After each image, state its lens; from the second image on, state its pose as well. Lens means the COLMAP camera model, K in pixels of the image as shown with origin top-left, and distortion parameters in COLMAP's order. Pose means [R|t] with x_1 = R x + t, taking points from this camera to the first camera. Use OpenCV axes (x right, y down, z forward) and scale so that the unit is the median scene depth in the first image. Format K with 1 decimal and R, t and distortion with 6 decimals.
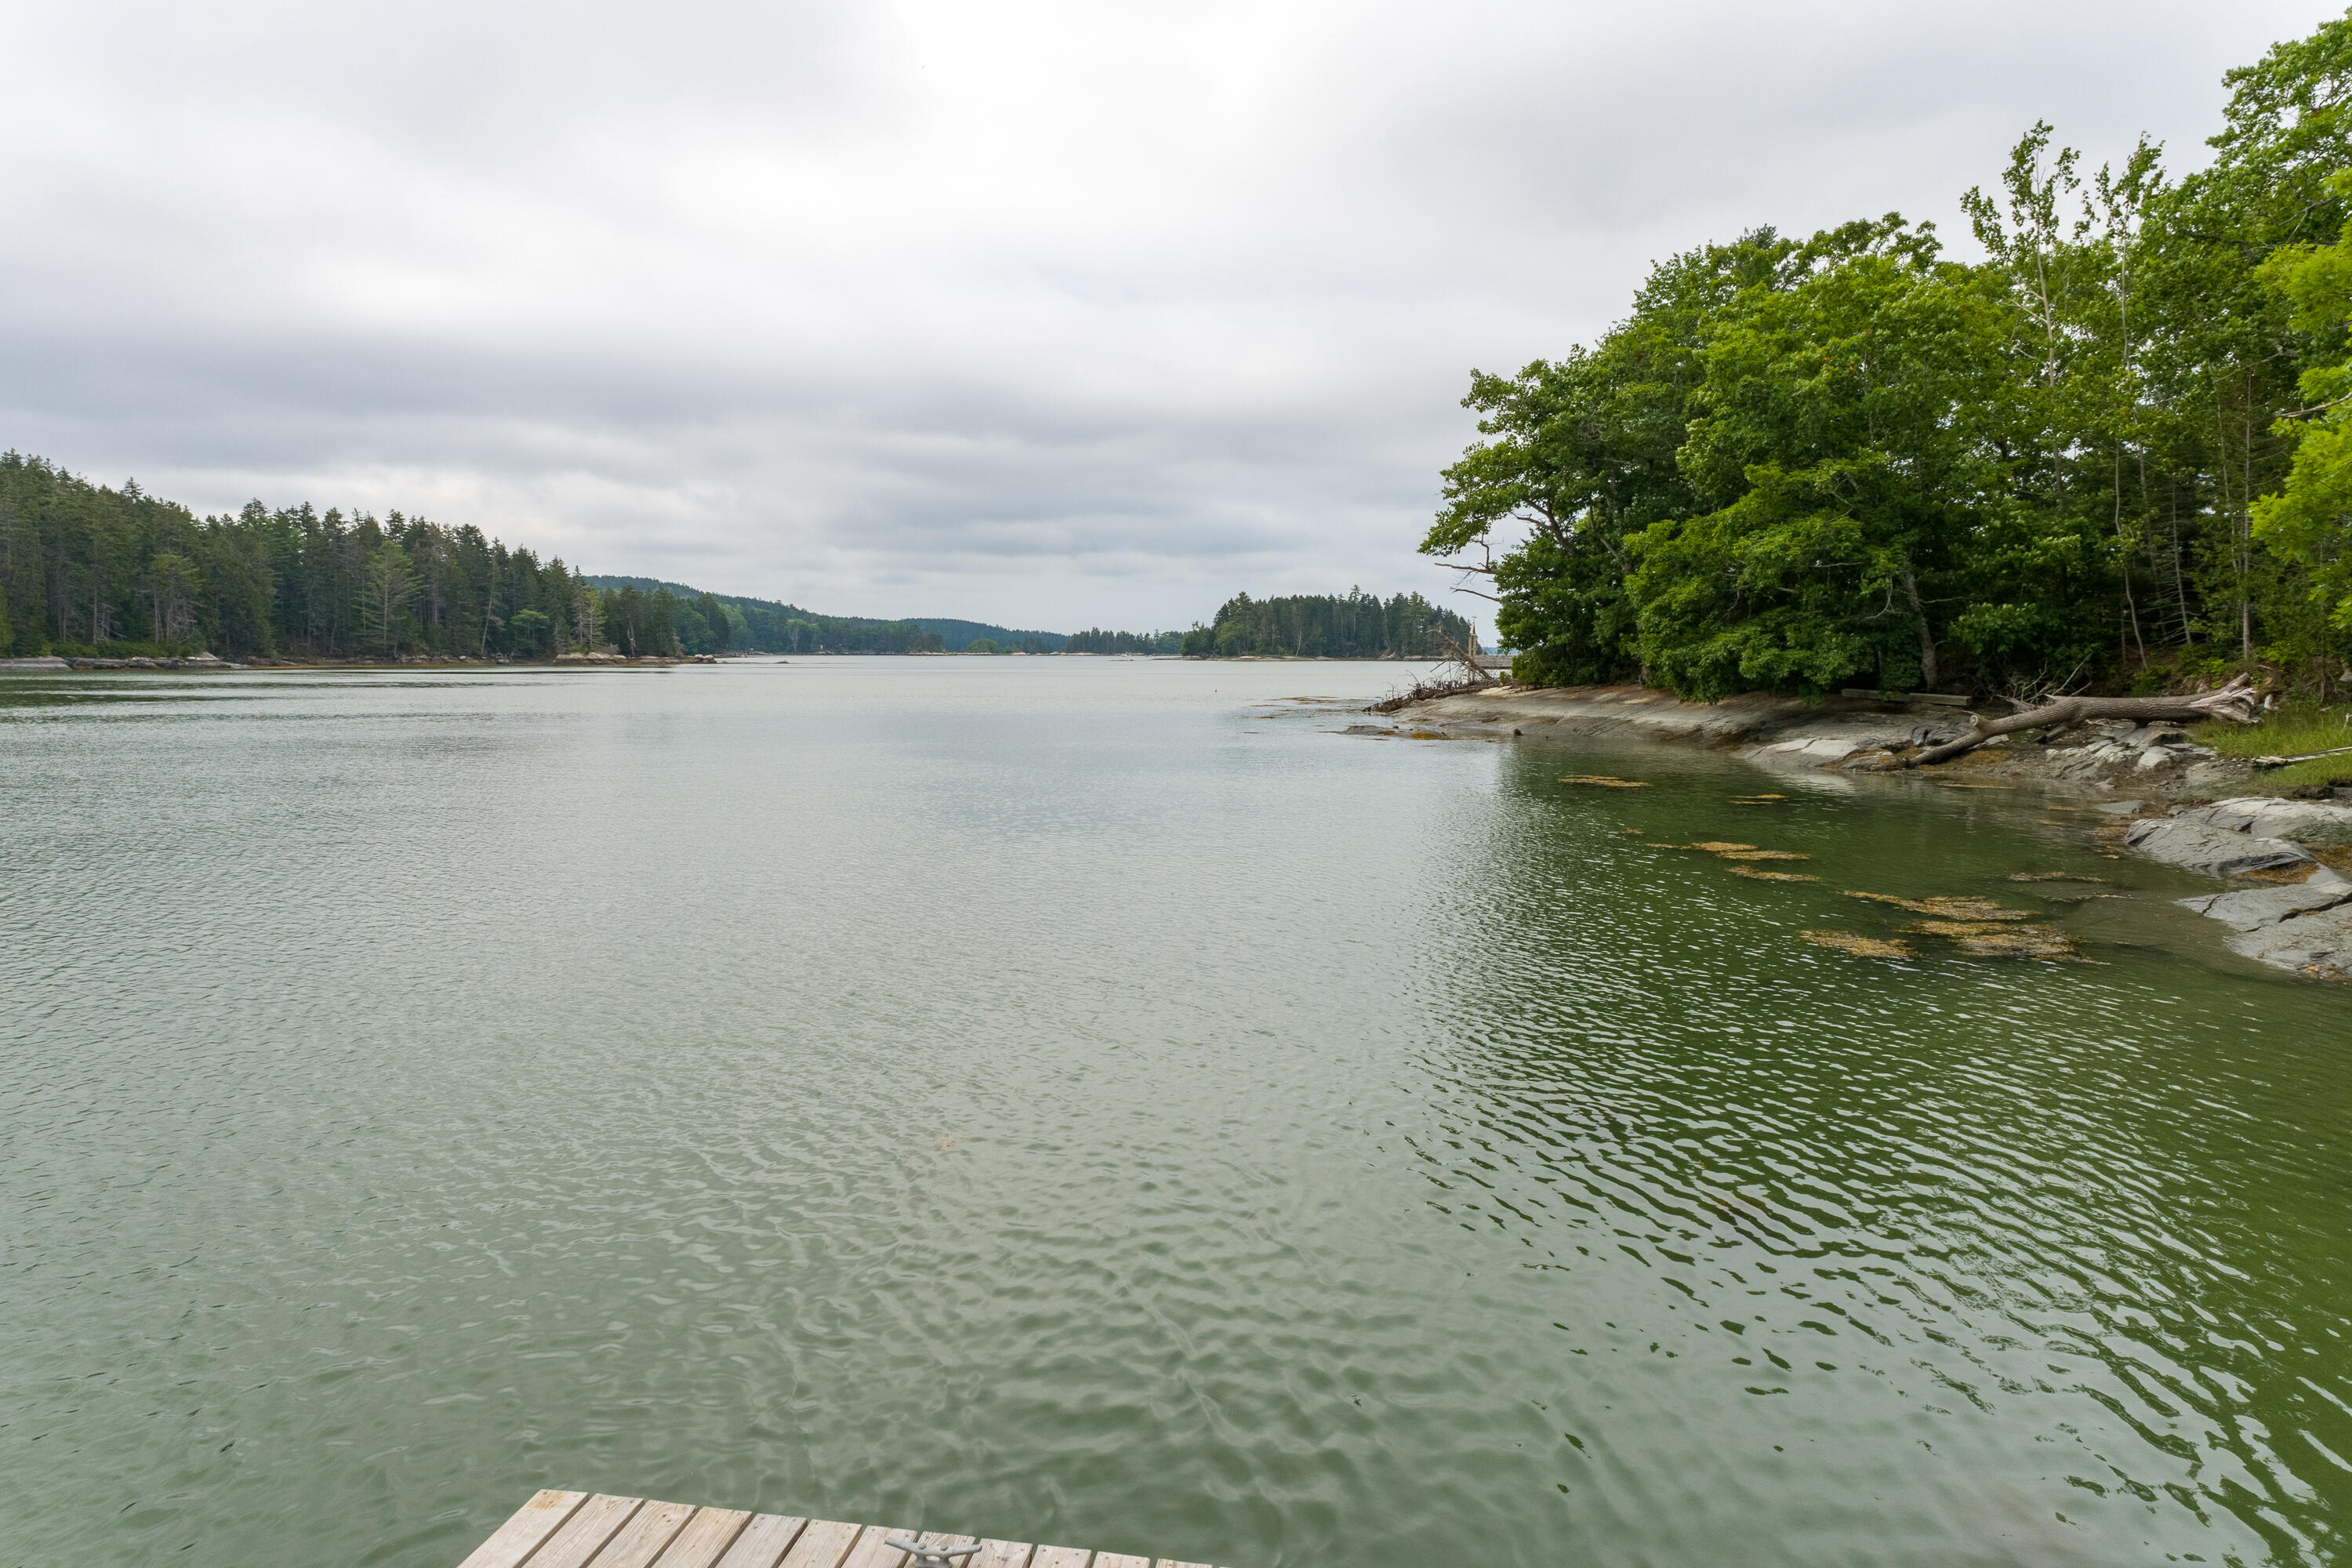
lens RADIAL K [[1570.8, 0, 1176.0], [0, 1570.8, 784.0], [0, 0, 1]] dist [0.044684, 0.000259]
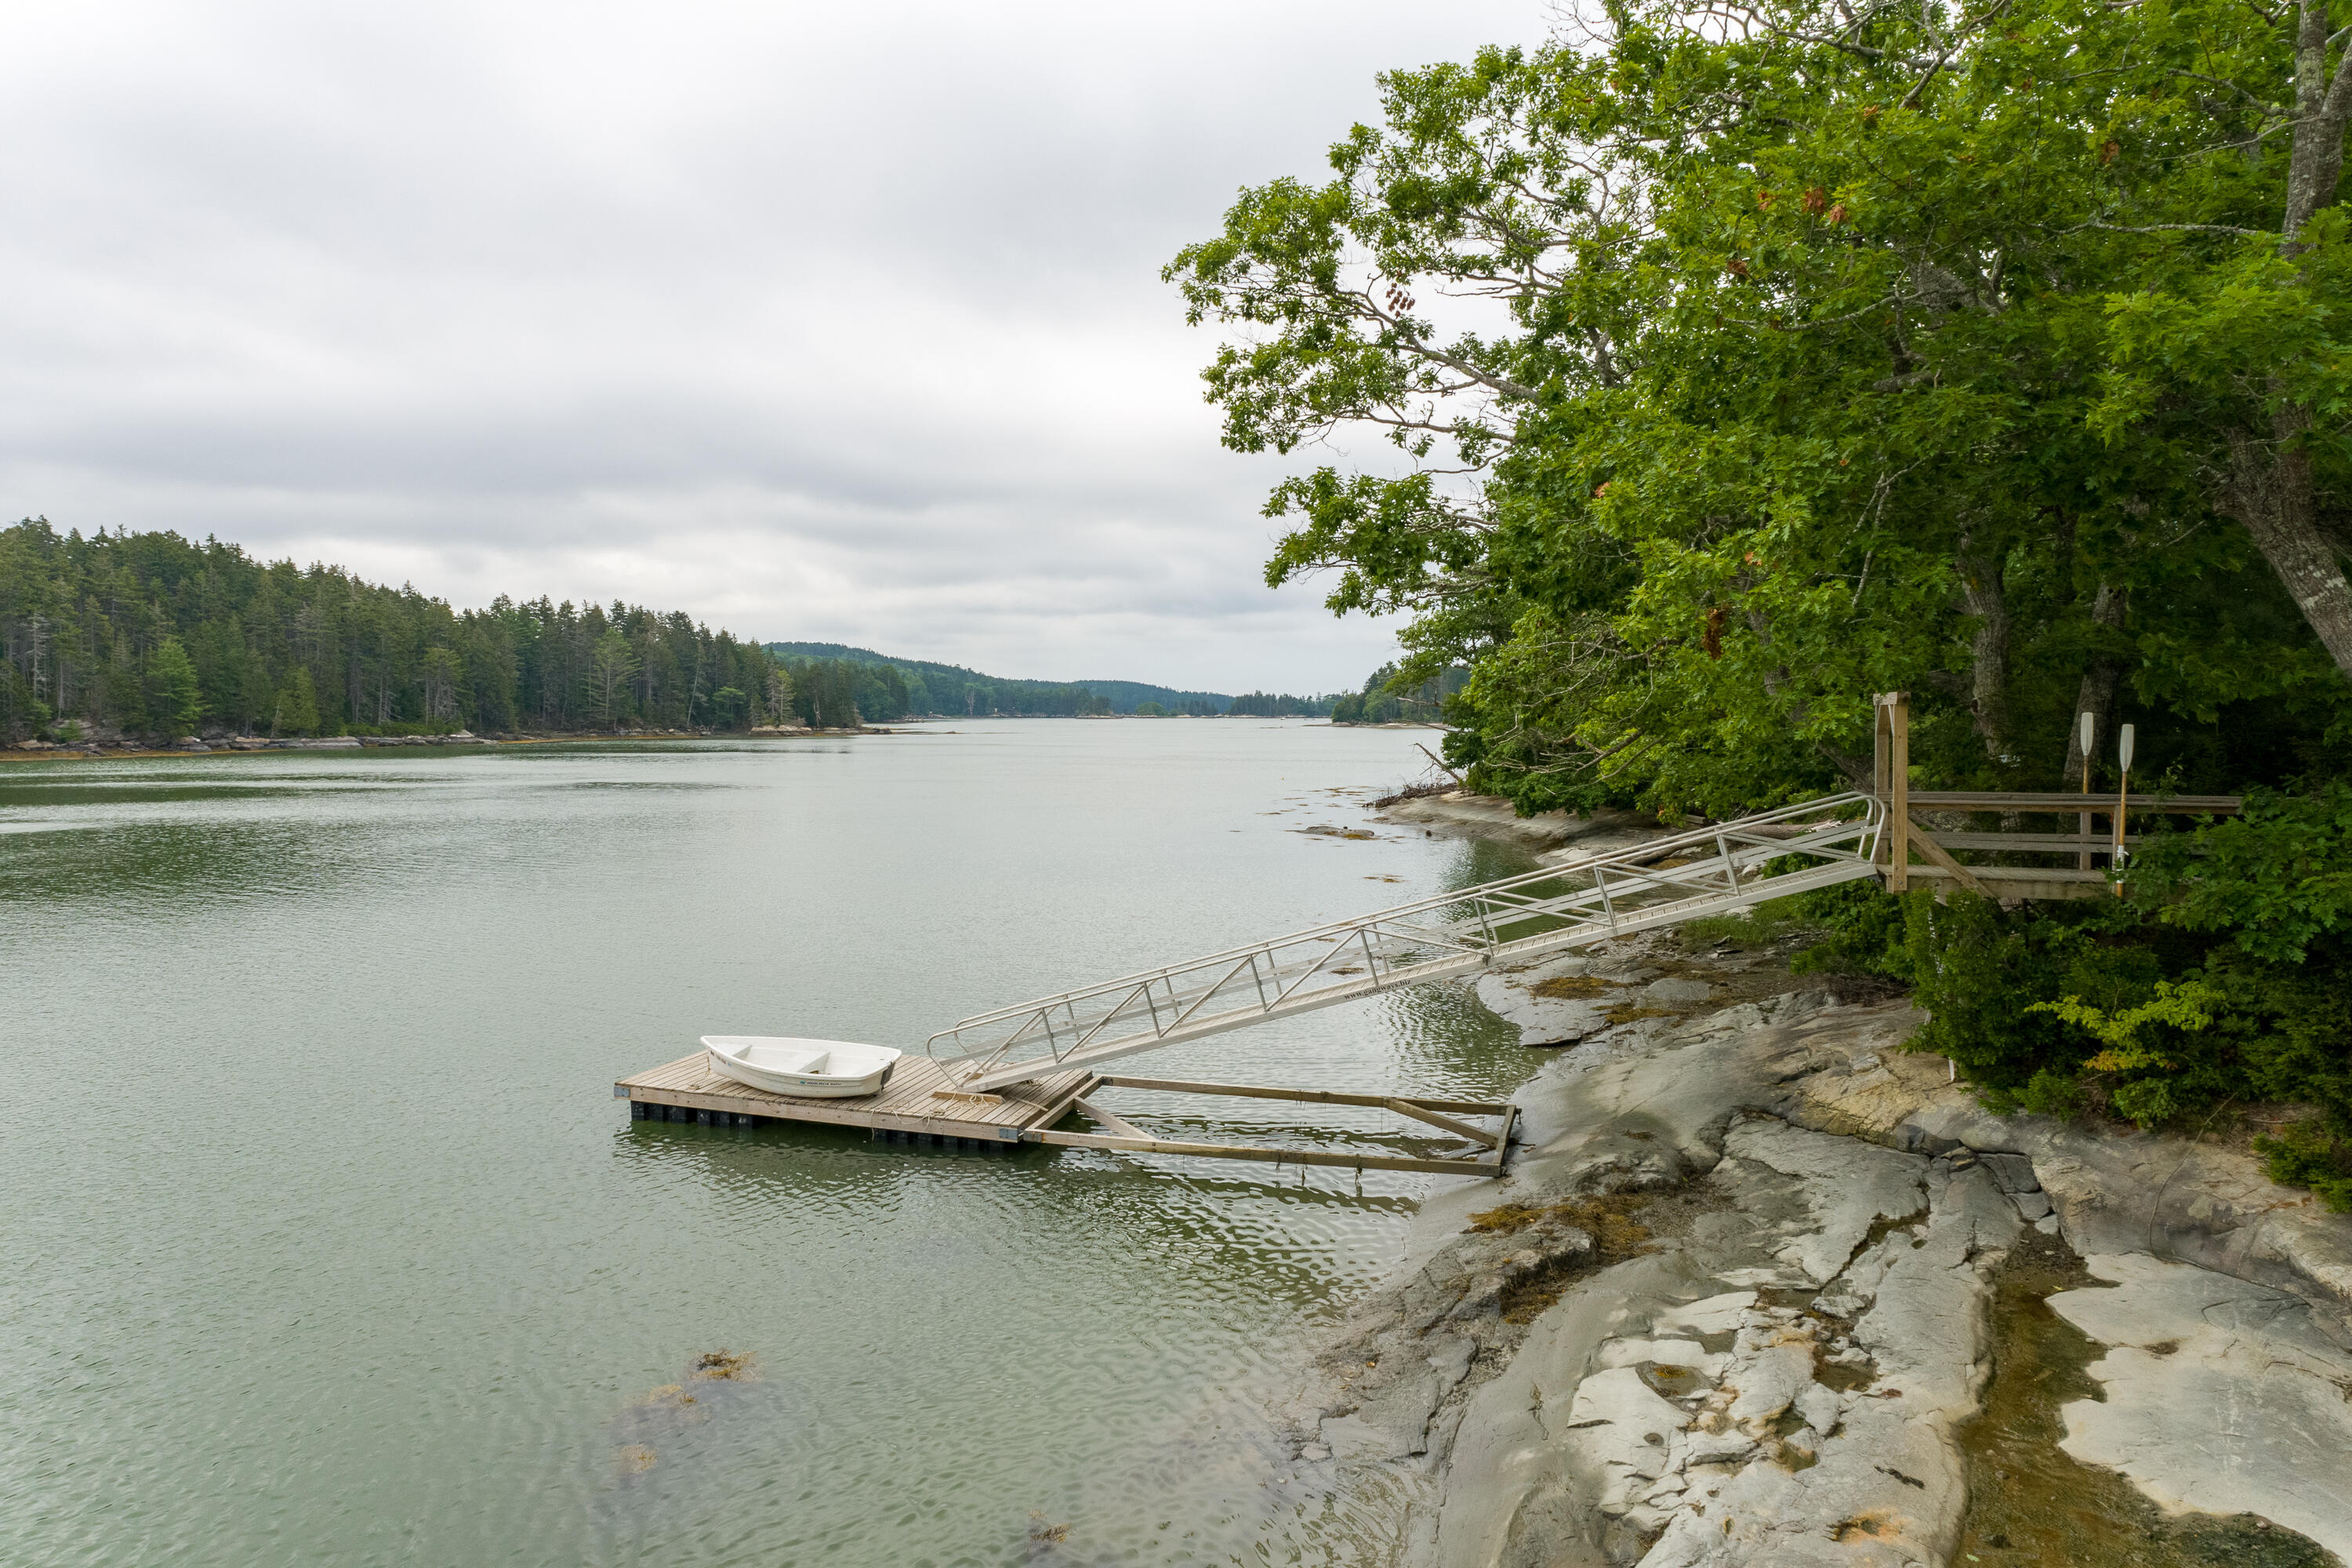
lens RADIAL K [[1570.8, 0, 1176.0], [0, 1570.8, 784.0], [0, 0, 1]] dist [0.044684, 0.000259]
pose [[0.993967, 0.005135, -0.109556, 0.027694], [-0.009163, 0.999299, -0.036294, -0.004269], [0.109293, 0.037078, 0.993318, -0.068928]]
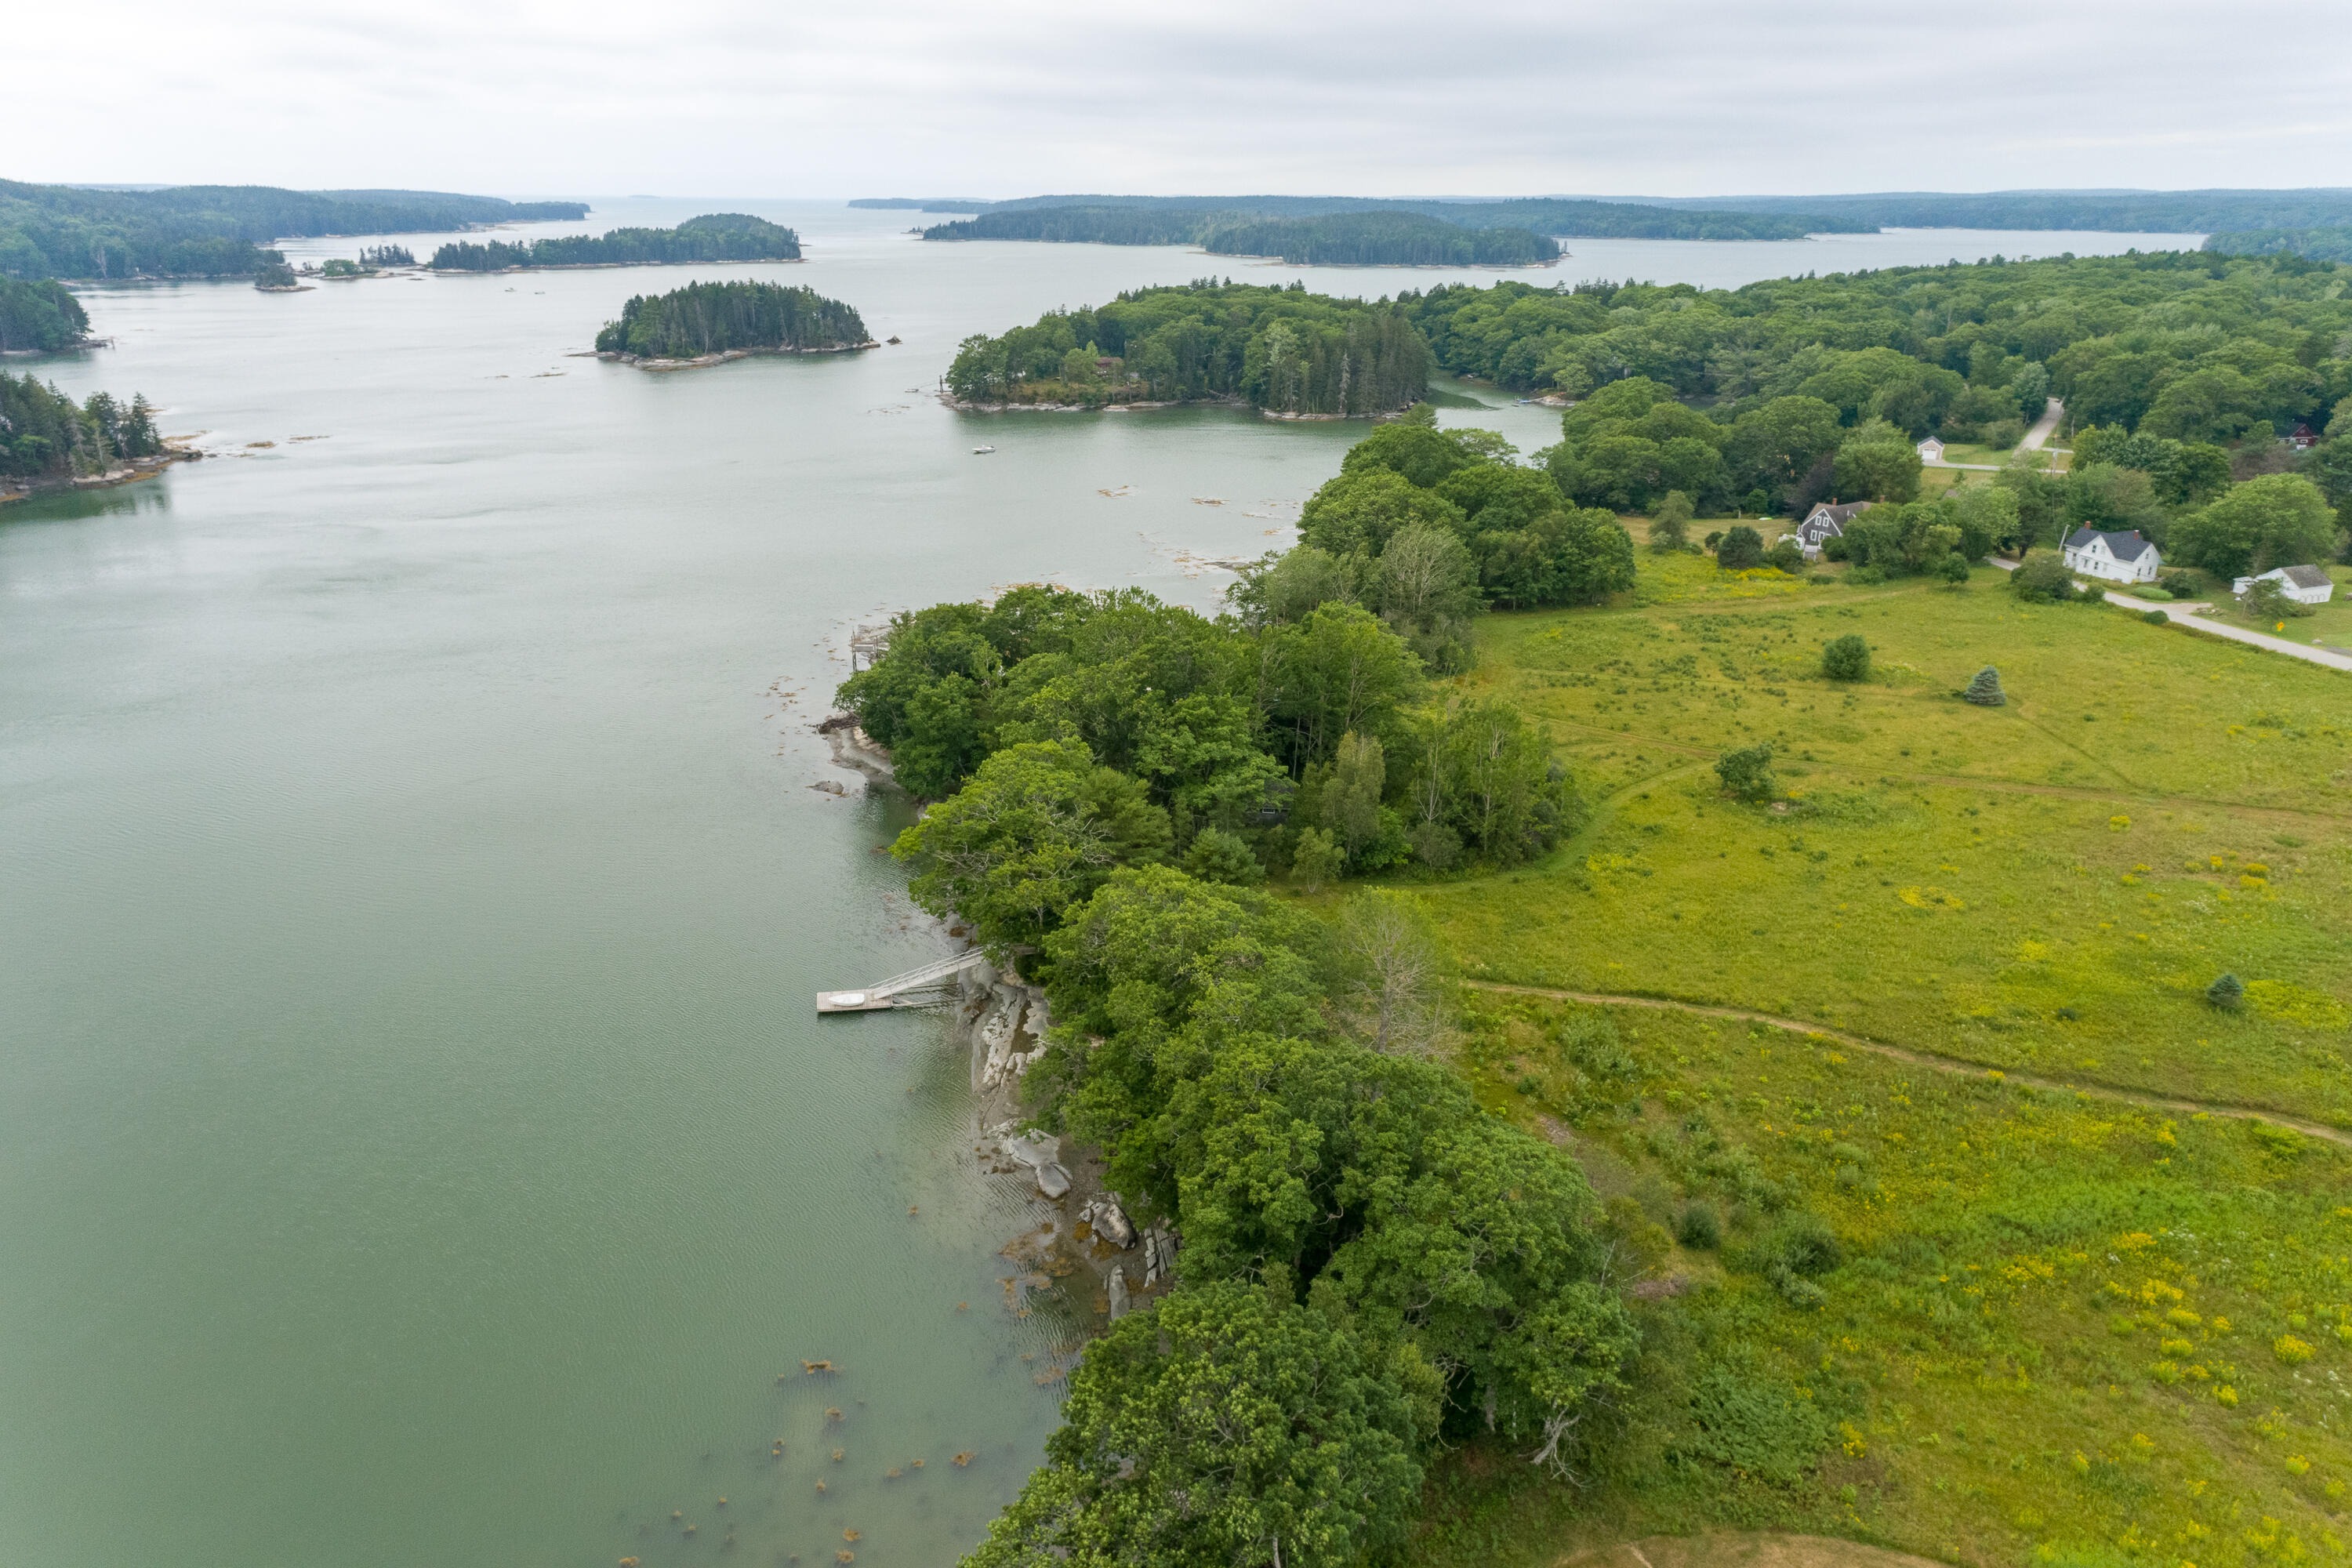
lens RADIAL K [[1570.8, 0, 1176.0], [0, 1570.8, 784.0], [0, 0, 1]] dist [0.044684, 0.000259]
pose [[0.933233, -0.125246, 0.336732, -0.055773], [0.025711, 0.958146, 0.285124, -0.182065], [-0.358349, -0.257429, 0.897394, -0.424222]]
